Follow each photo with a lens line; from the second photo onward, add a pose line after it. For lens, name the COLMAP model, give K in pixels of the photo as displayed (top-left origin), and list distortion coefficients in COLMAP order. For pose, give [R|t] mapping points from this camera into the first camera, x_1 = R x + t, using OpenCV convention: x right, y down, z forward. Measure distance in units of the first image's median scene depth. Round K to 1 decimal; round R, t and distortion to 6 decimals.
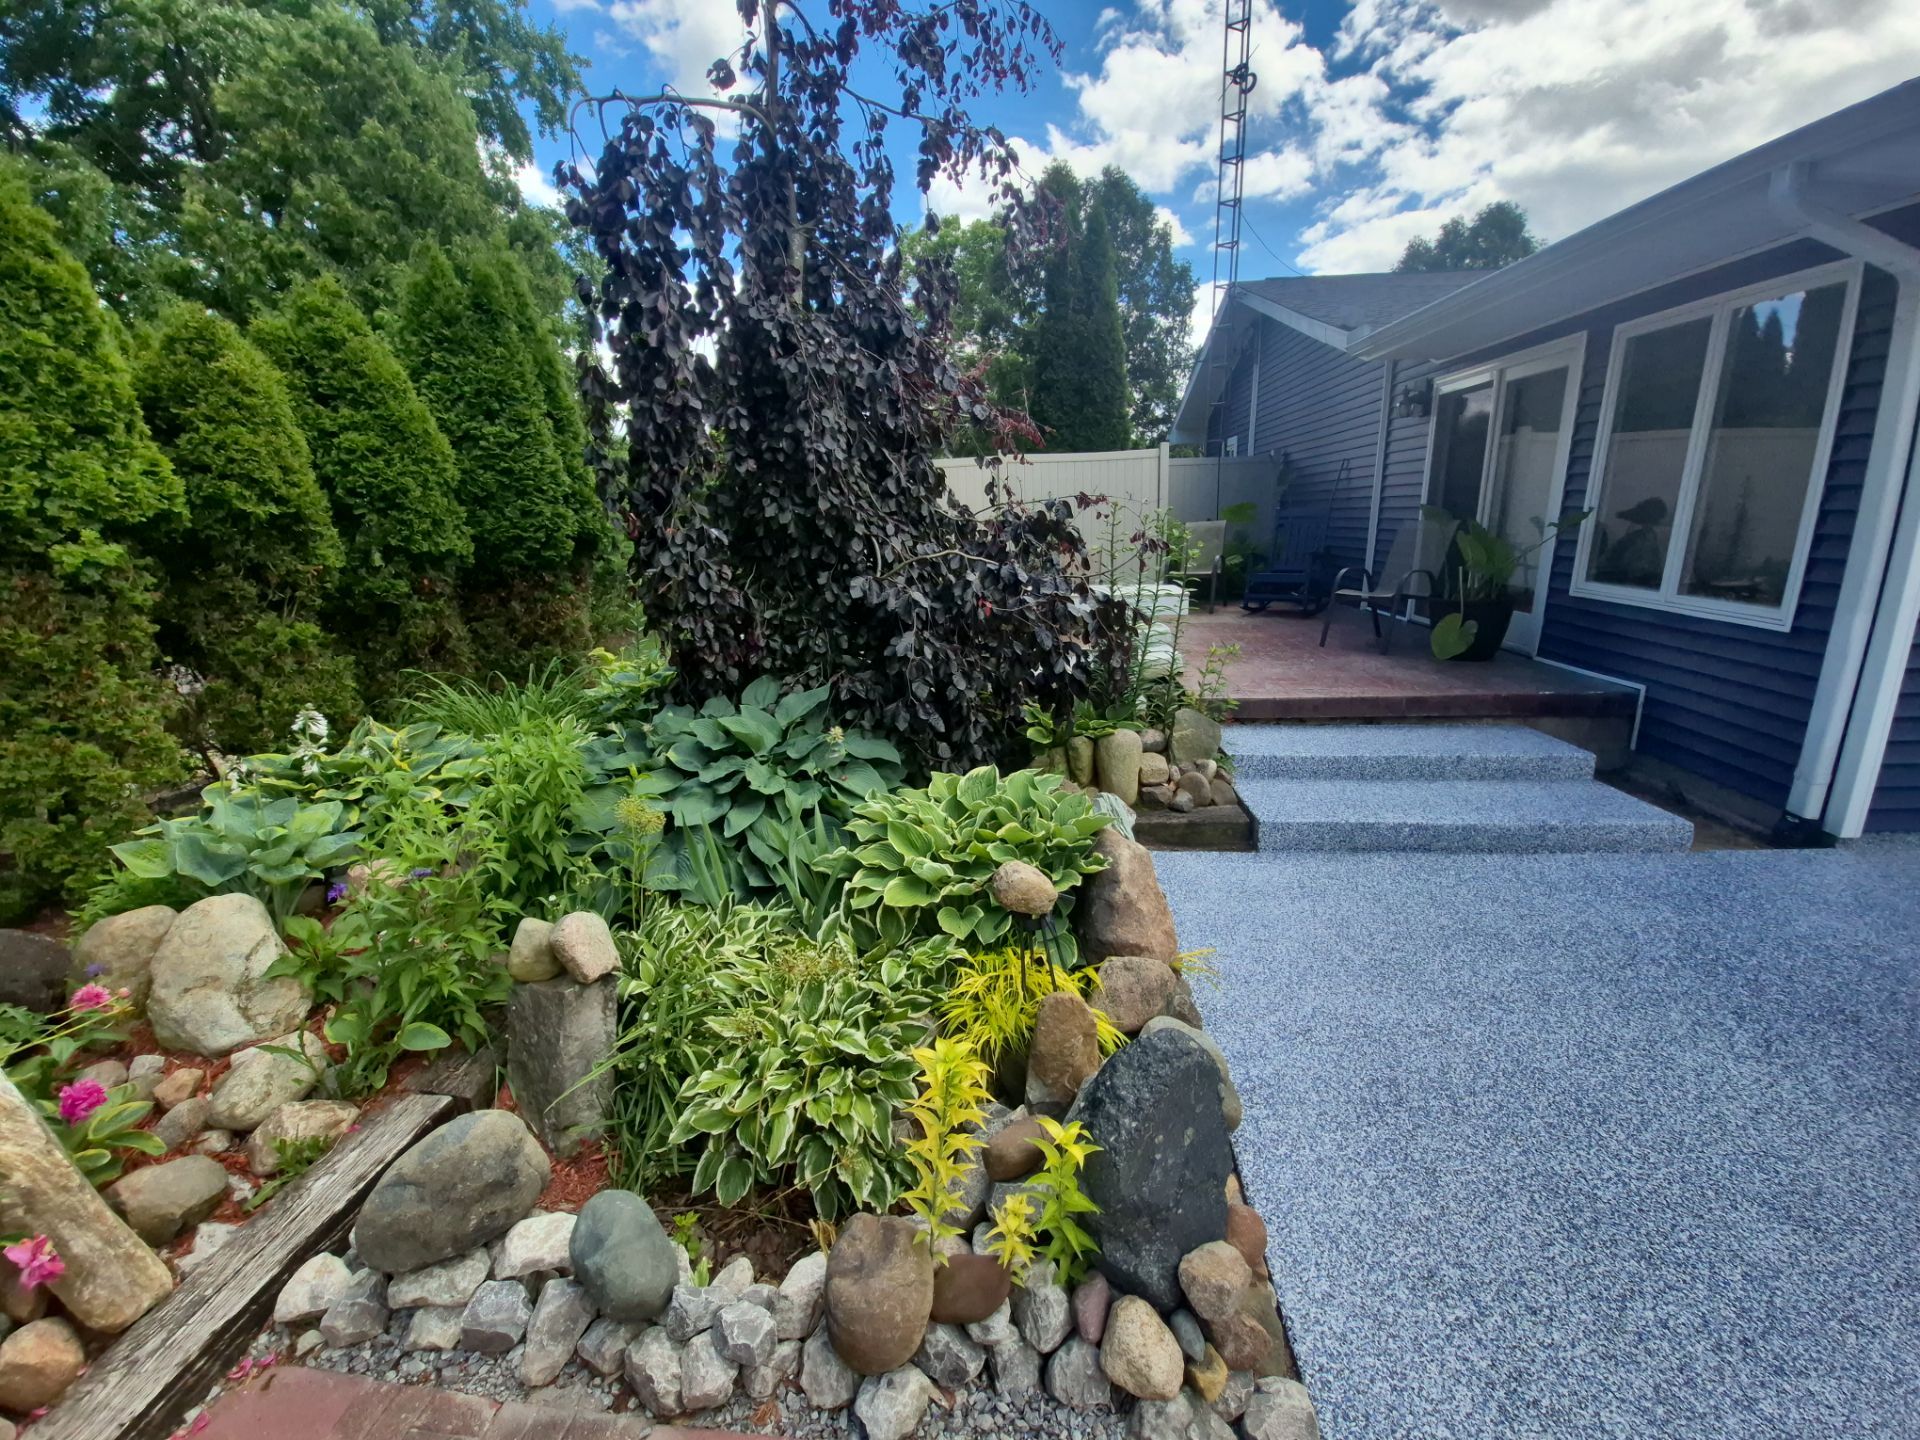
lens RADIAL K [[760.3, 0, 953.6], [0, 760.3, 718.1], [0, 0, 1]] dist [-0.002239, -0.009401]
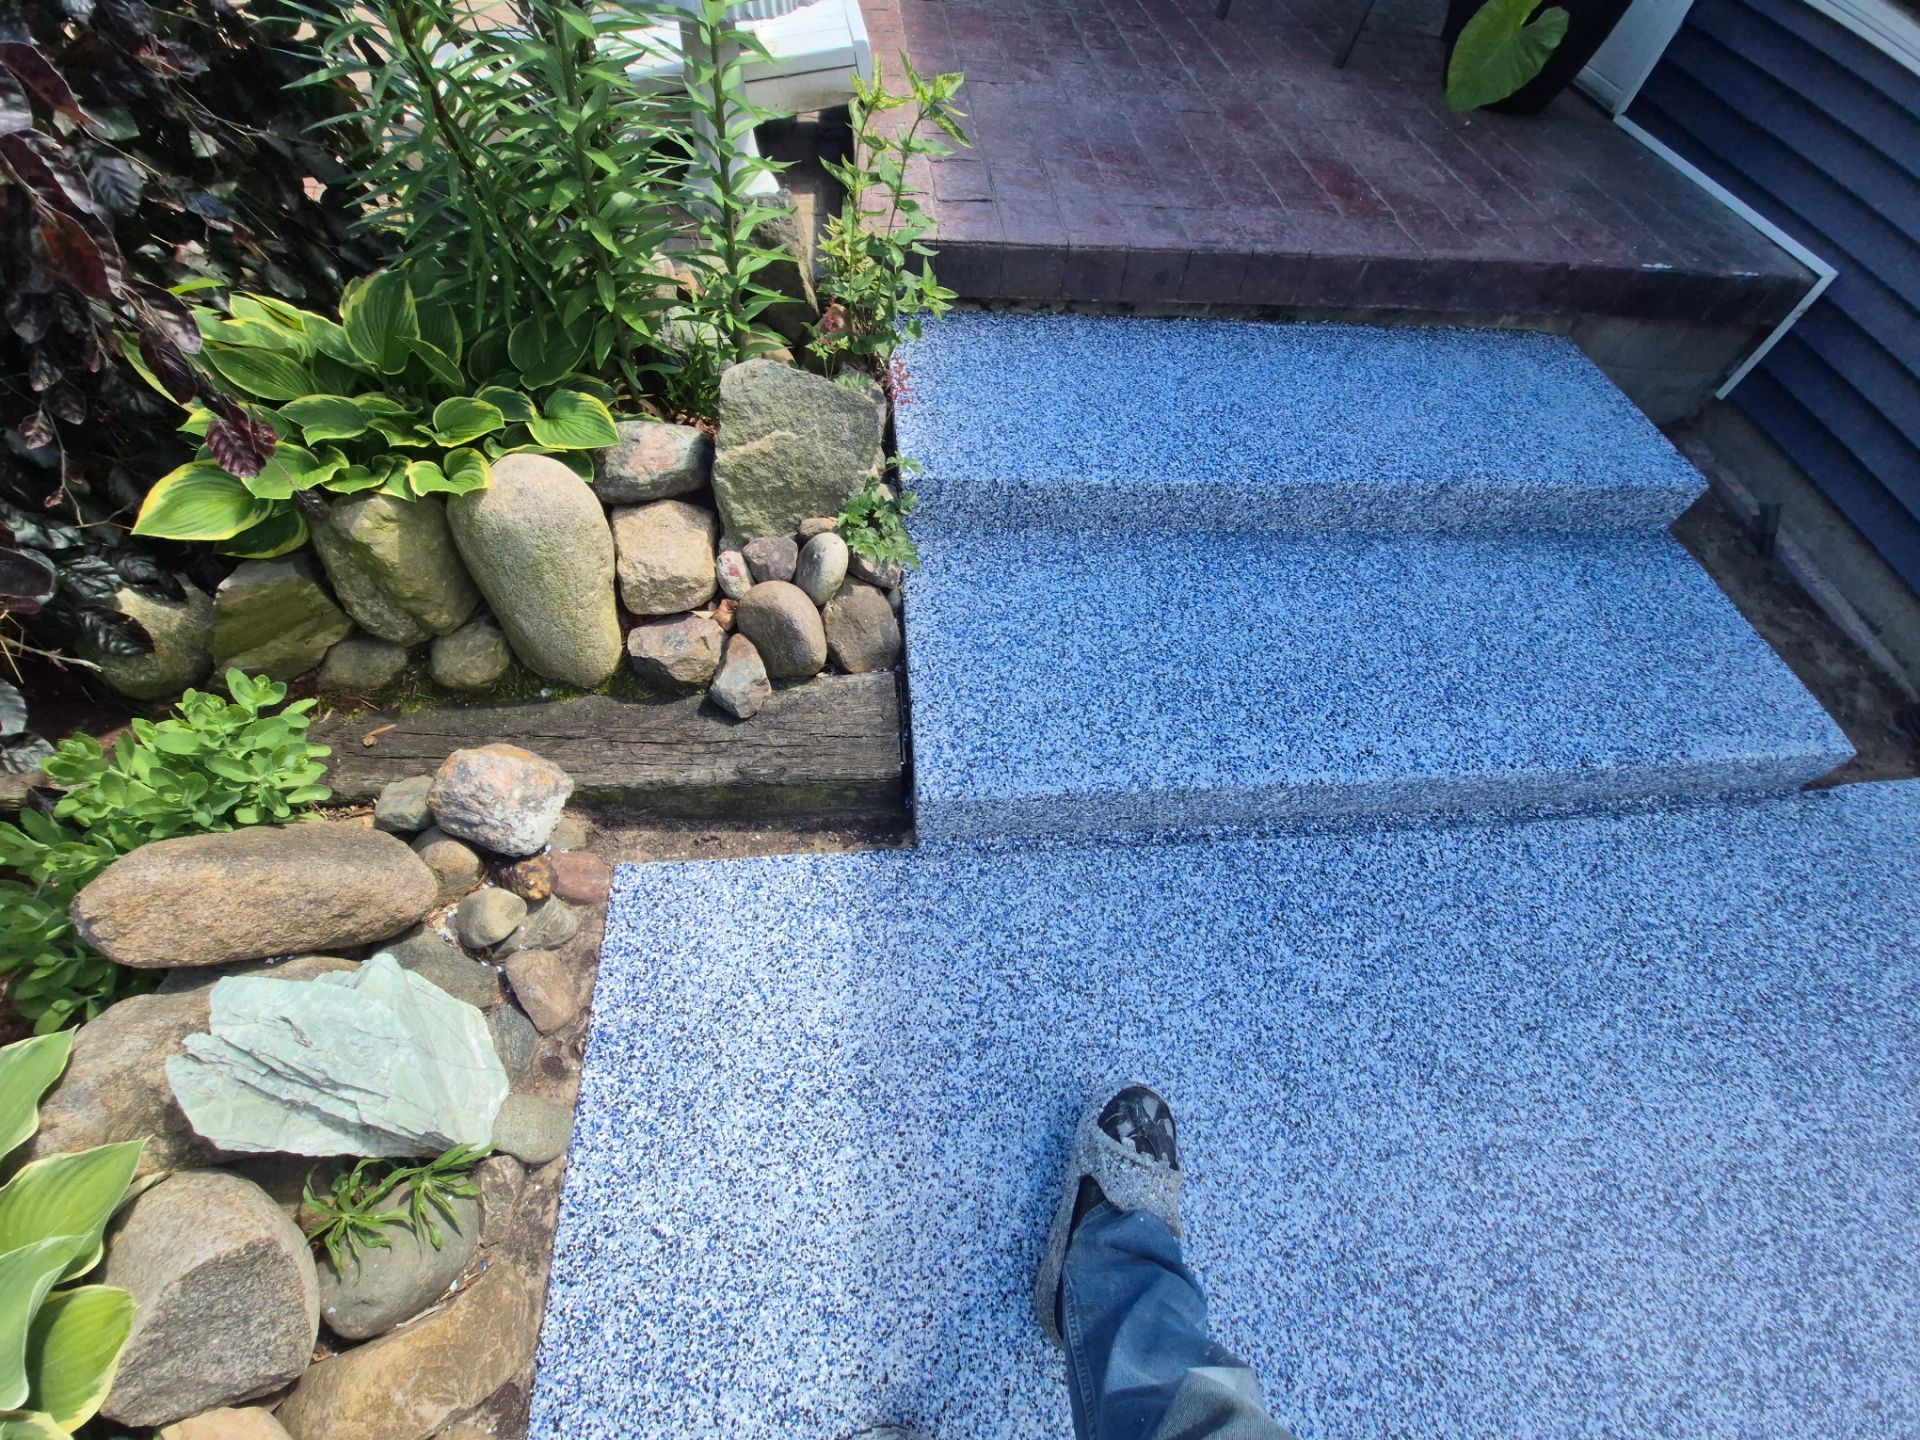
lens RADIAL K [[752.7, 0, 955.4], [0, 752.7, 709.3], [0, 0, 1]] dist [-0.000185, -0.010840]
pose [[0.975186, -0.104933, 0.194939, 0.427652], [-0.053376, 0.743118, 0.667028, -0.158089], [-0.214856, -0.660881, 0.719078, 0.921717]]
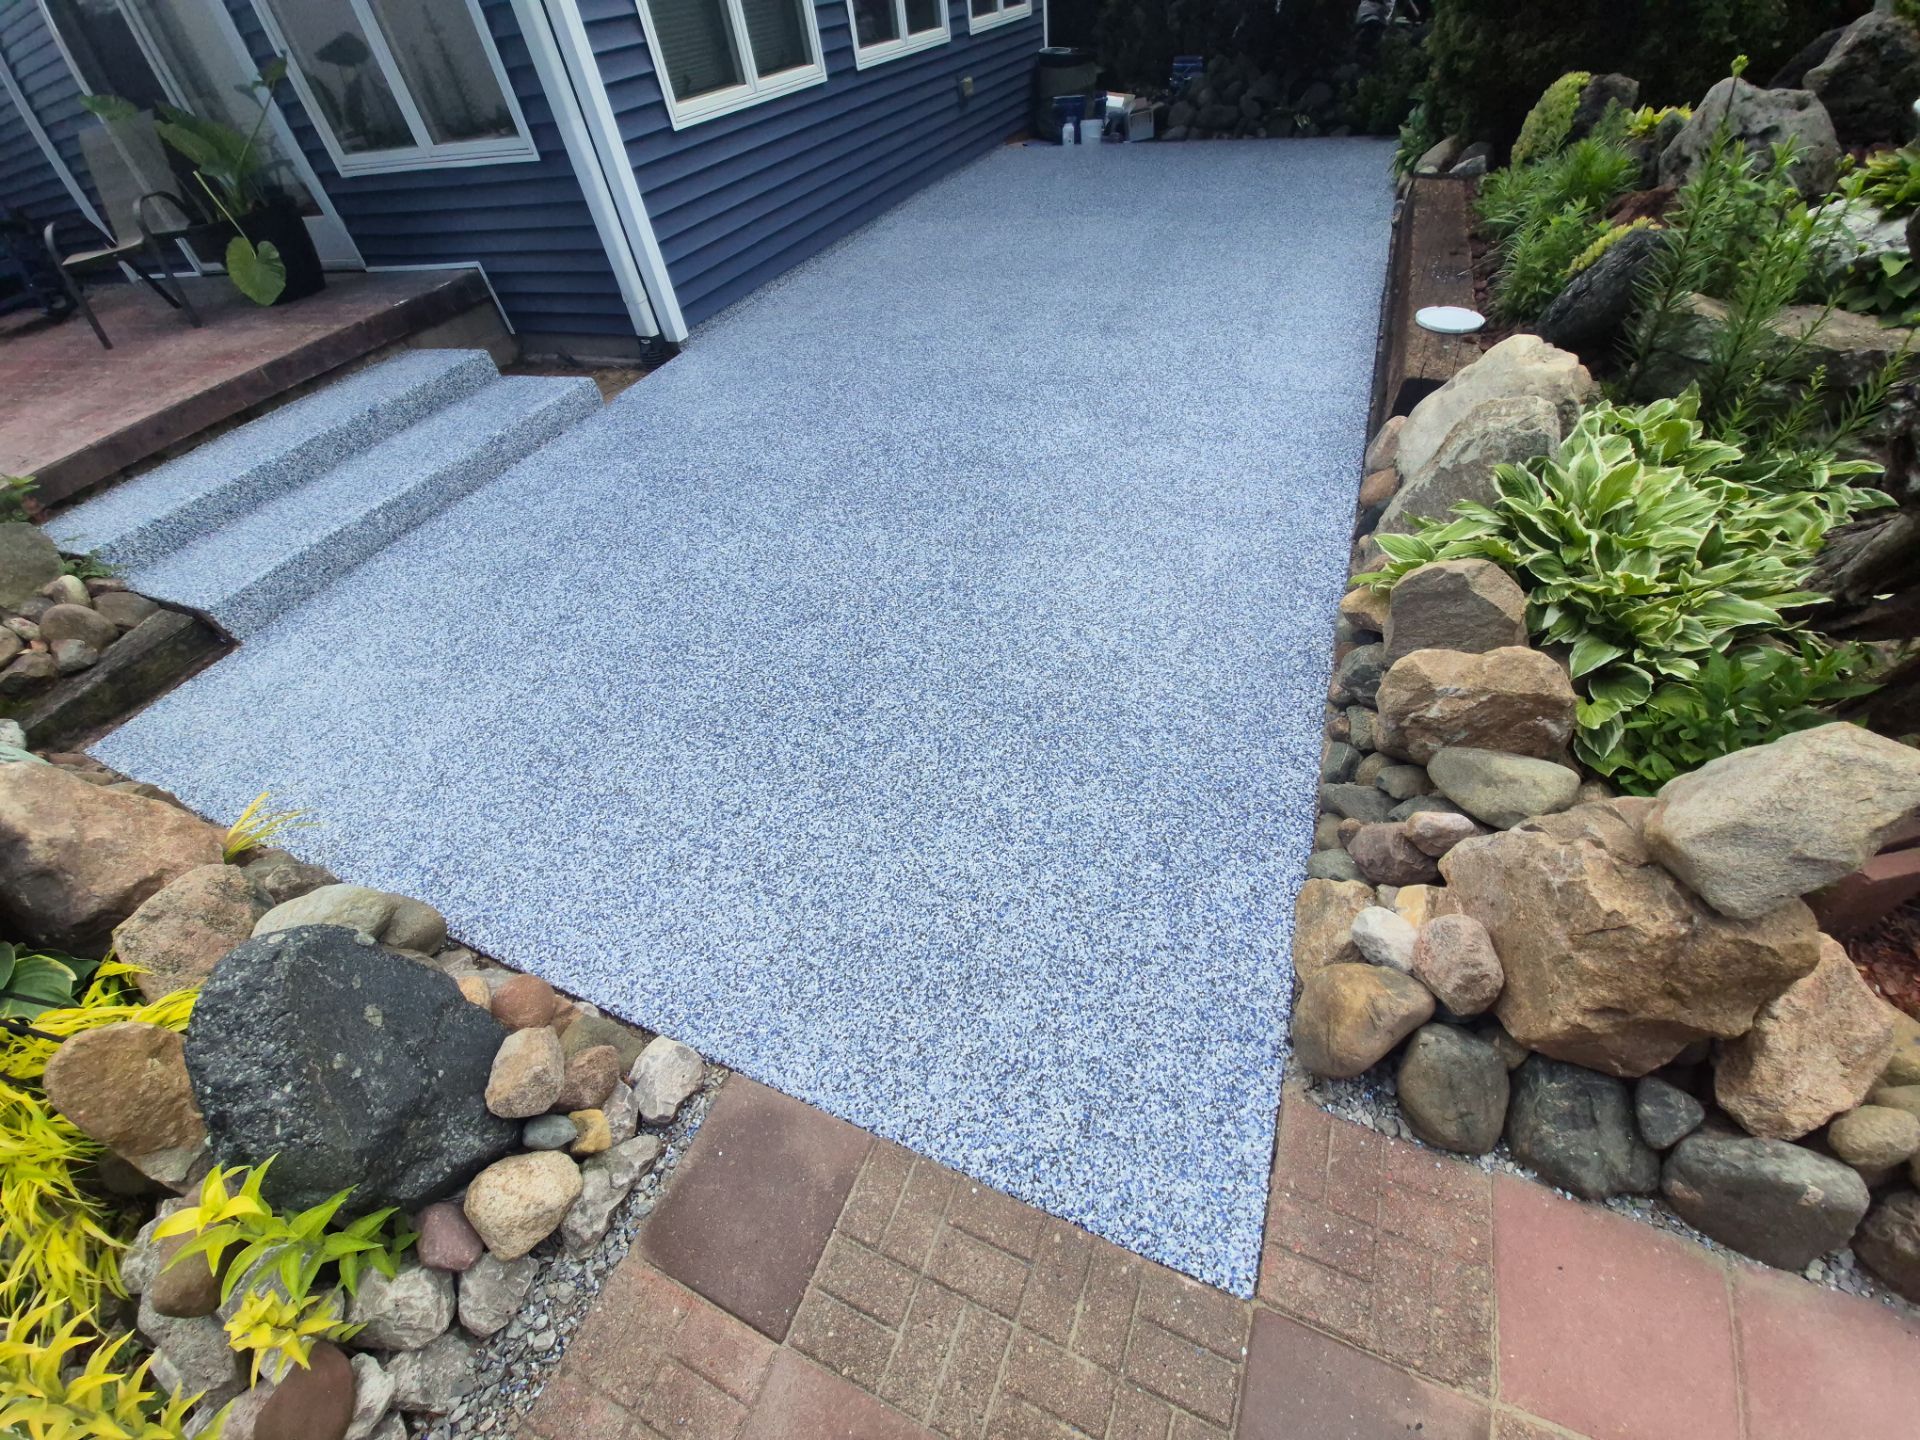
lens RADIAL K [[757.6, 0, 963.3], [0, 757.6, 714.6], [0, 0, 1]] dist [0.001209, -0.011811]
pose [[0.297752, -0.675332, 0.674738, 0.089543], [0.342031, 0.735341, 0.585055, 0.048495], [-0.891268, 0.056580, 0.449933, 0.065620]]
